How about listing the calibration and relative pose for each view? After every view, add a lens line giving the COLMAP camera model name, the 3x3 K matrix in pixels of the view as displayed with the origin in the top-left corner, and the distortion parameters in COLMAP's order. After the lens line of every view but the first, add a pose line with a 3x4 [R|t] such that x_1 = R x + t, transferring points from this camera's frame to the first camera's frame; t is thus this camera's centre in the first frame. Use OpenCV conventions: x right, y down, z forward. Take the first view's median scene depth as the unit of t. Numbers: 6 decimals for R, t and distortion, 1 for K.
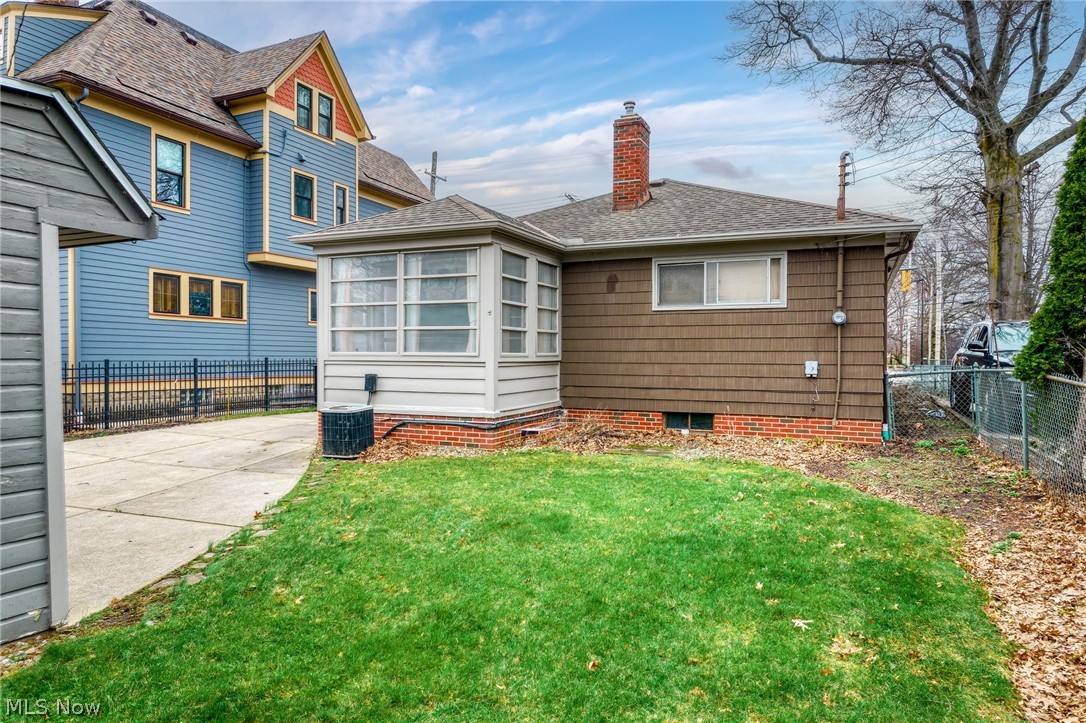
lens RADIAL K [[686.0, 0, 545.6], [0, 686.0, 362.7], [0, 0, 1]] dist [-0.001248, -0.000948]
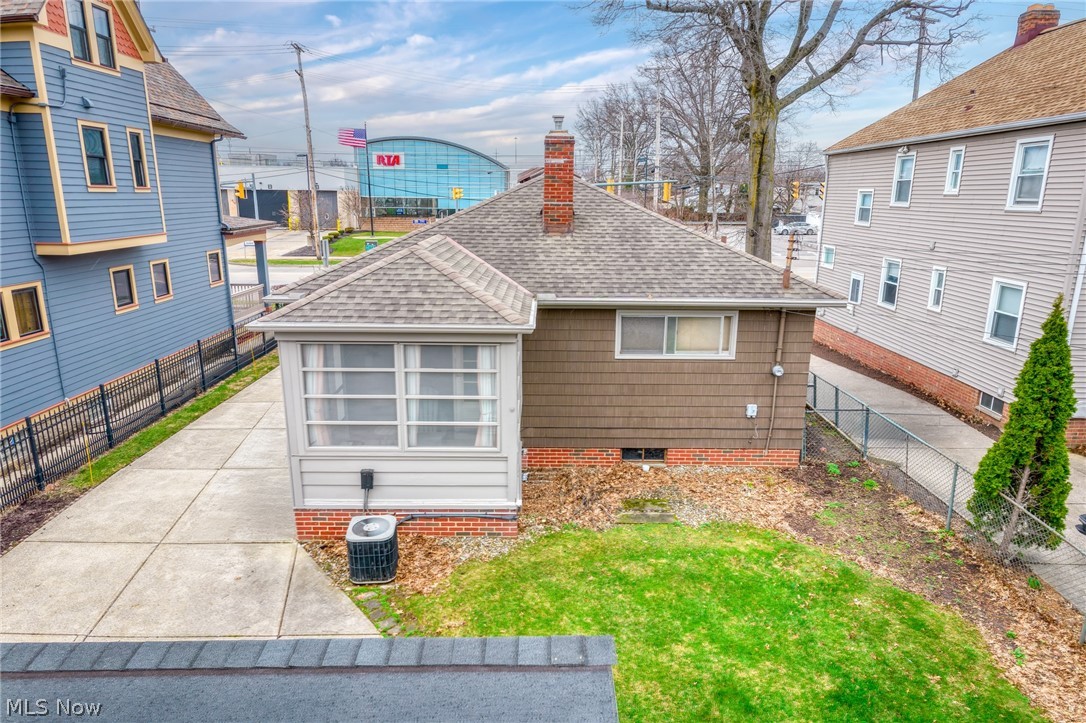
lens RADIAL K [[686.0, 0, 552.1], [0, 686.0, 365.3], [0, 0, 1]] dist [-0.001248, -0.000948]
pose [[0.907153, -0.099348, 0.408904, -0.359511], [-0.000719, 0.971363, 0.237599, -0.311774], [-0.420800, -0.215833, 0.881104, 0.105522]]
